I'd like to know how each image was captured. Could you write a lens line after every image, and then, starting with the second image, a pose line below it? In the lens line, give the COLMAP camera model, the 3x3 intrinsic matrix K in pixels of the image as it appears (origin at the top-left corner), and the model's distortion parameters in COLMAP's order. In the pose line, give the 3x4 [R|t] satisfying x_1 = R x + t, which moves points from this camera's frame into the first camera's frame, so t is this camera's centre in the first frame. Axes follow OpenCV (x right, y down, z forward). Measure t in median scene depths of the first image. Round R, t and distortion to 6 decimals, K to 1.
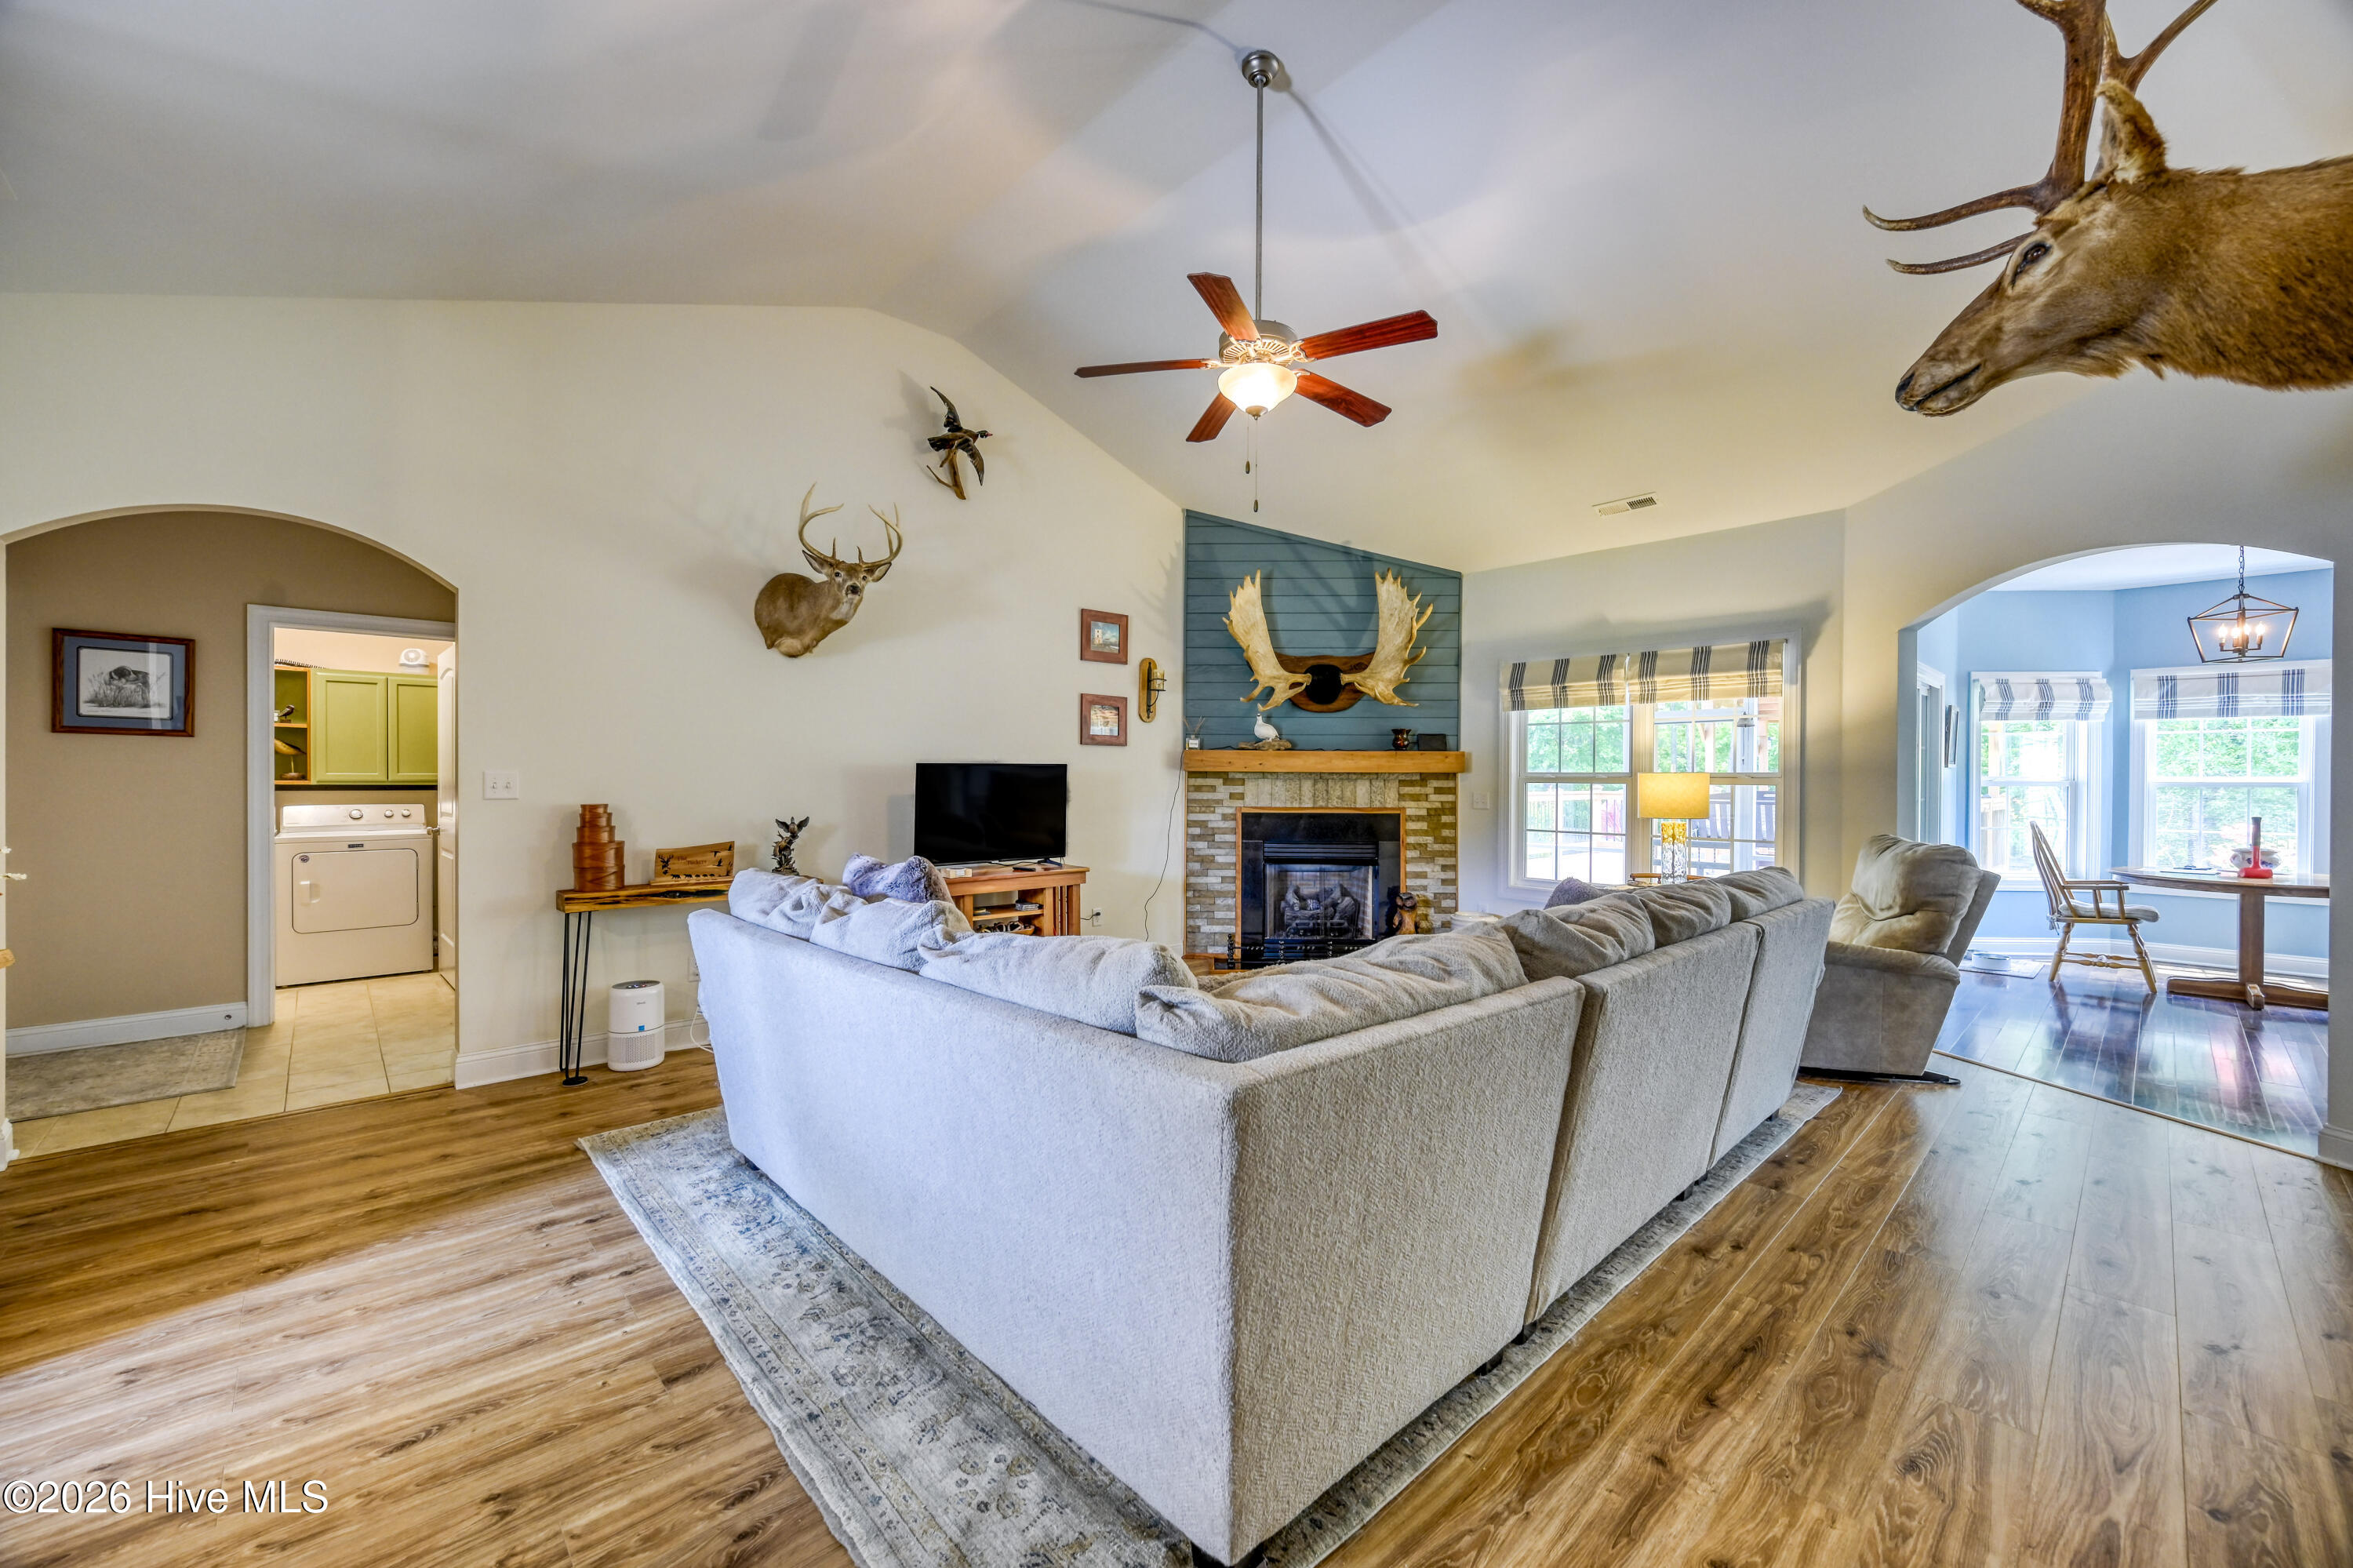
lens RADIAL K [[927.1, 0, 1182.4], [0, 927.1, 782.2], [0, 0, 1]] dist [0.001068, -0.000150]
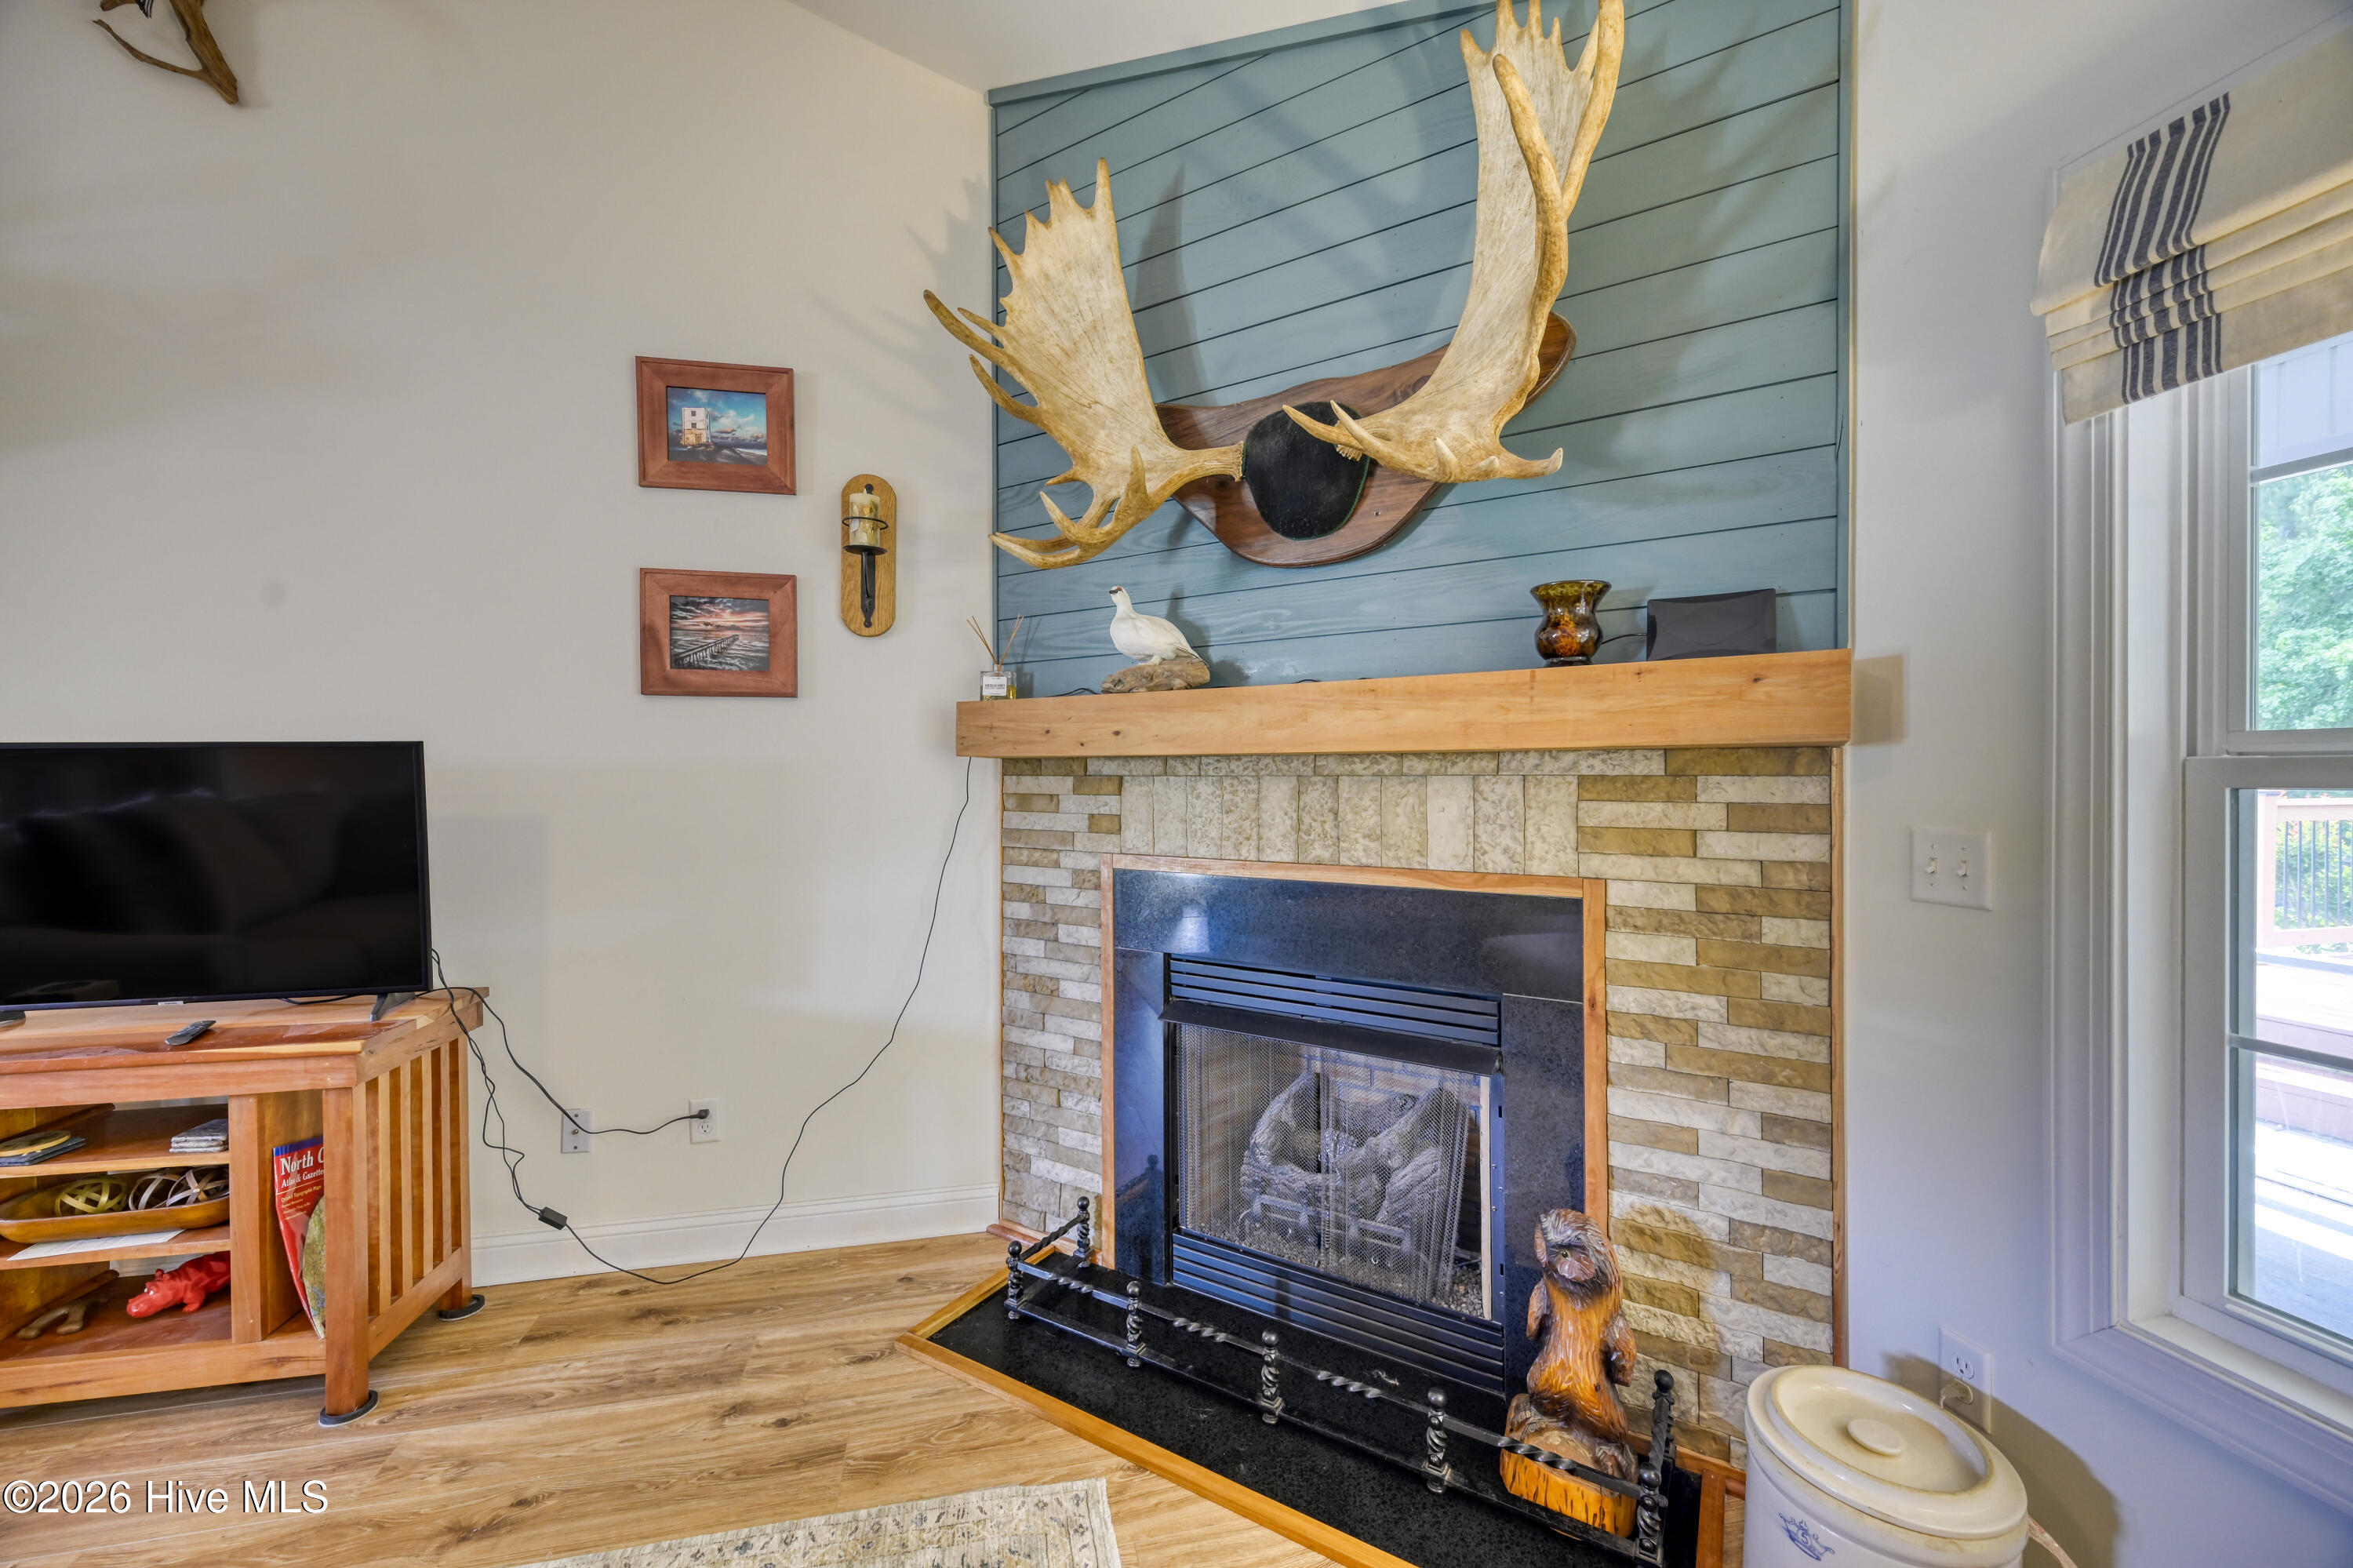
lens RADIAL K [[927.1, 0, 1173.8], [0, 927.1, 778.6], [0, 0, 1]] dist [0.001068, -0.000150]
pose [[0.859960, -0.006204, -0.510324, 0.270826], [0.005780, 0.999980, -0.002416, -0.001777], [0.510329, -0.000872, 0.859979, 0.703290]]
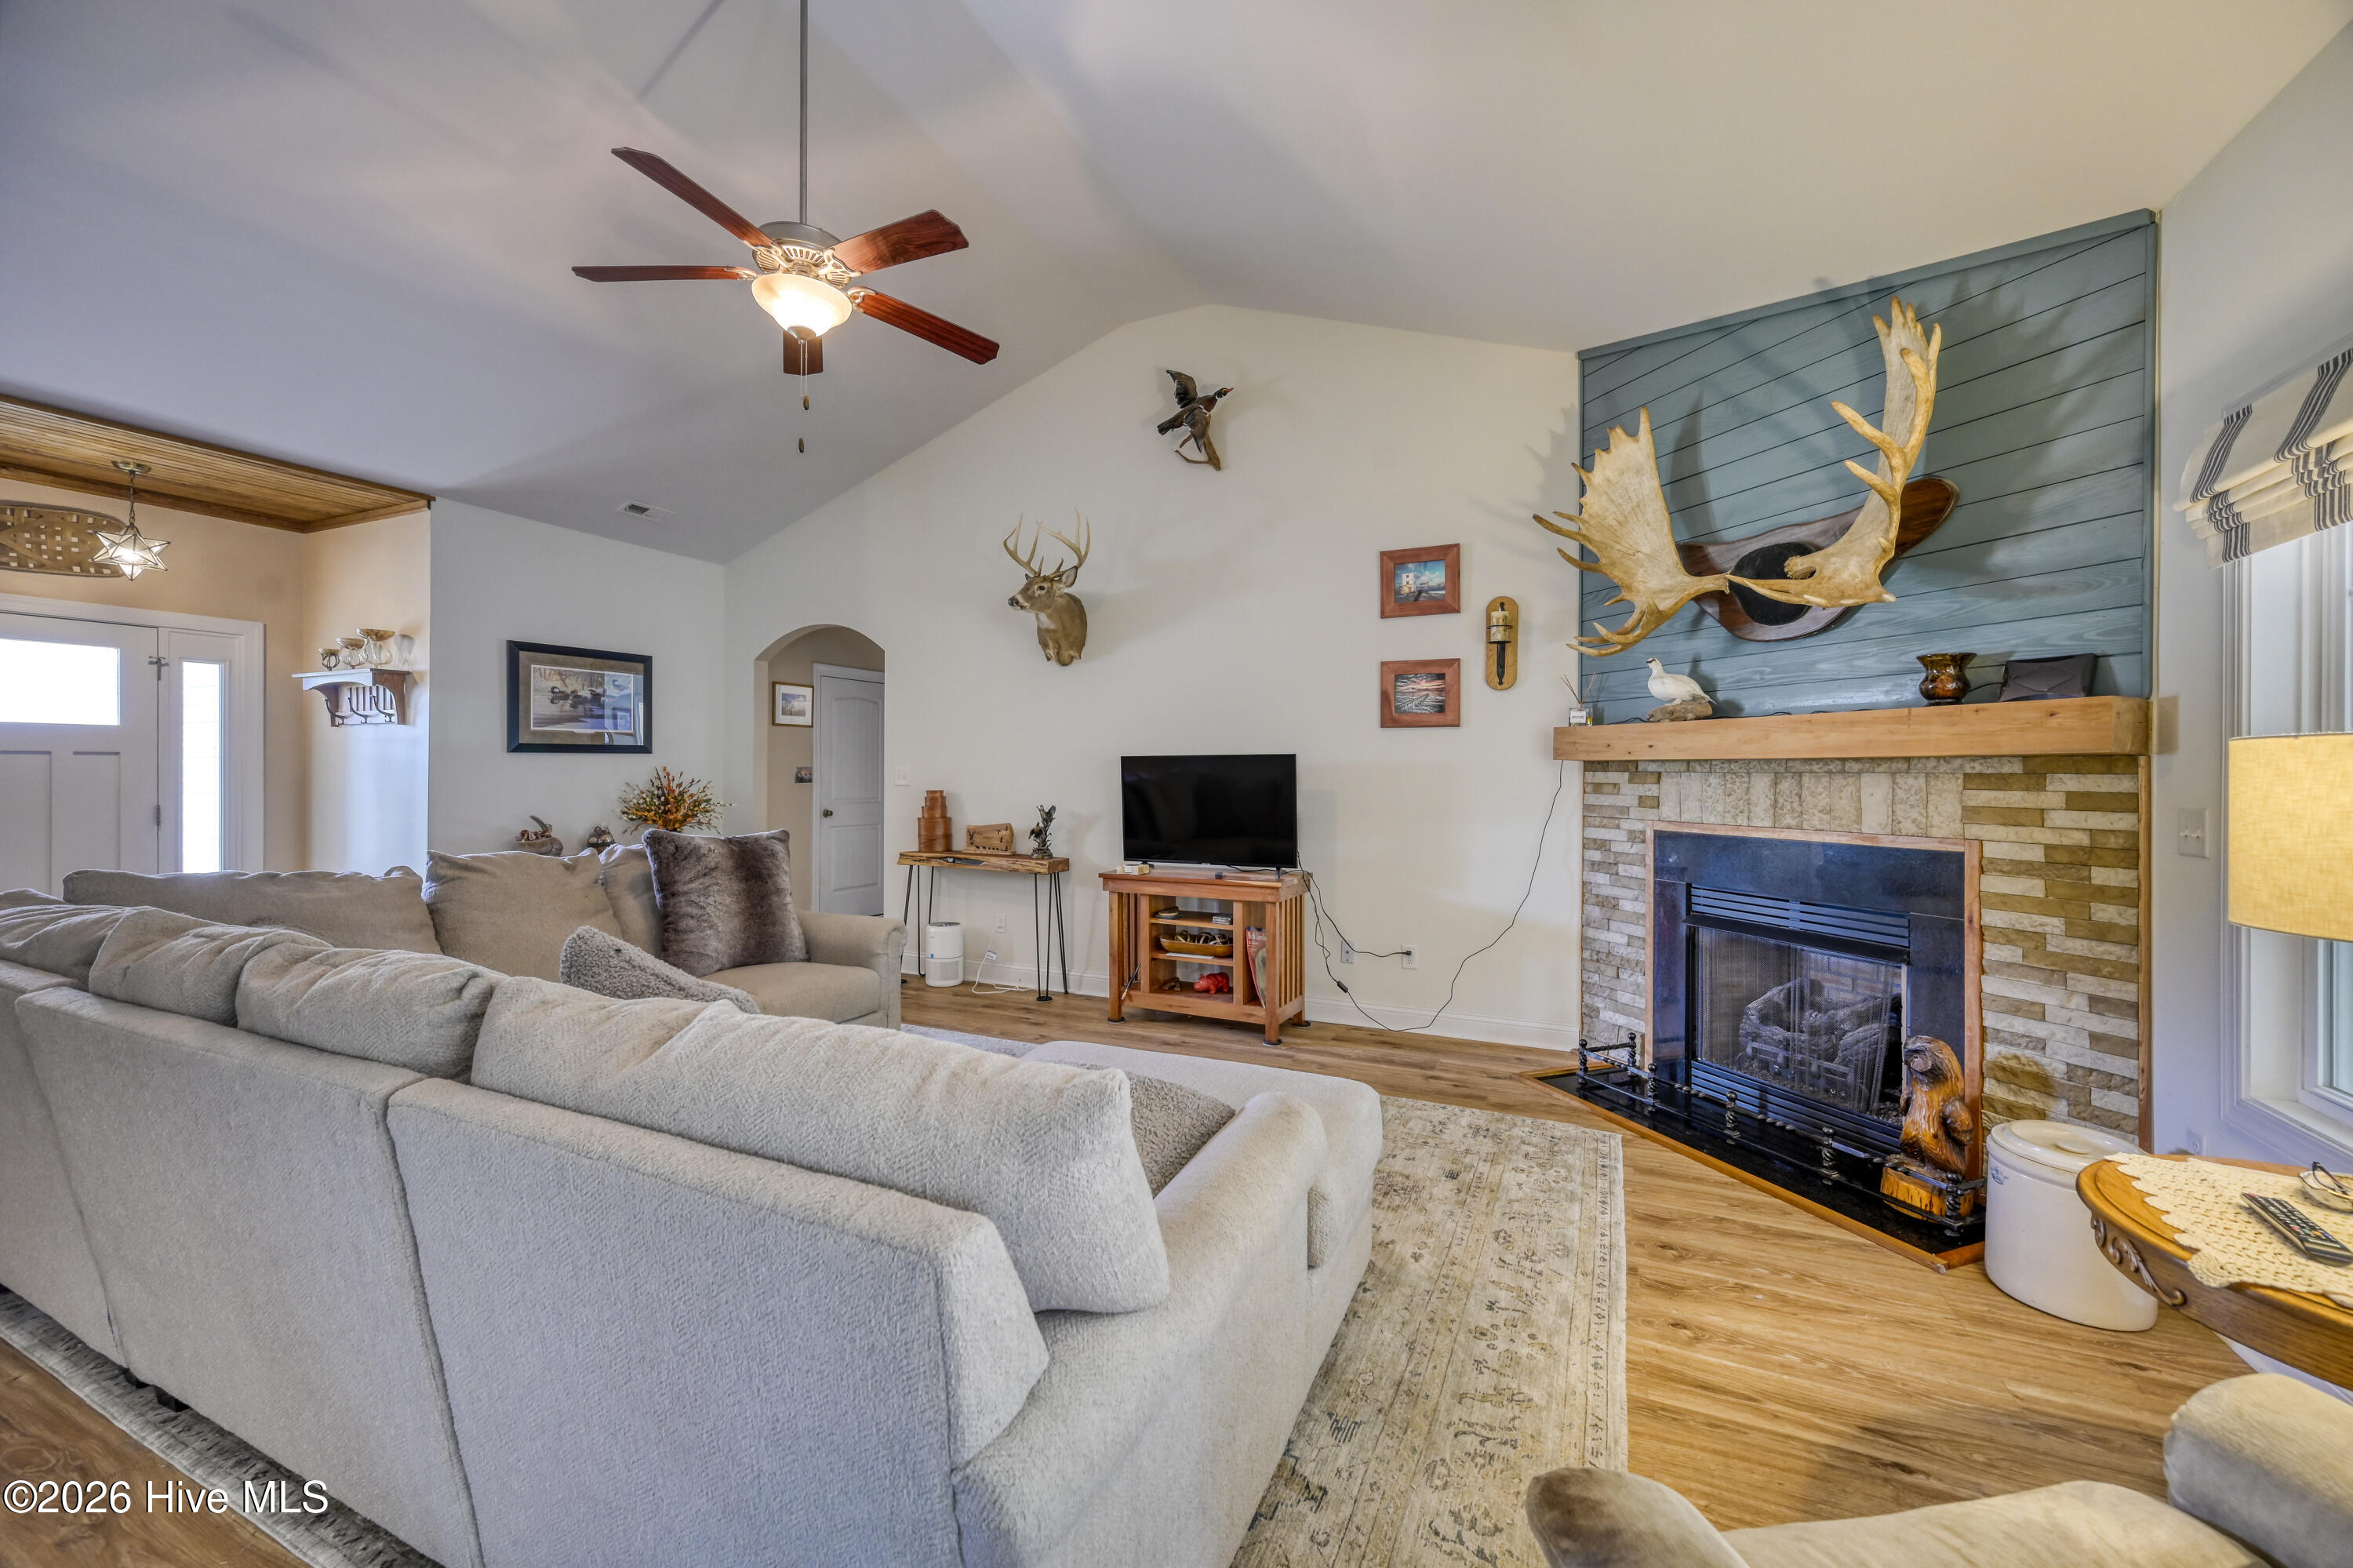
lens RADIAL K [[927.1, 0, 1173.5], [0, 927.1, 772.0], [0, 0, 1]] dist [0.001068, -0.000150]
pose [[0.373738, -0.004138, -0.927525, 0.493933], [-0.006678, 0.999952, -0.007152, 0.002213], [0.927510, 0.008867, 0.373692, 0.504355]]
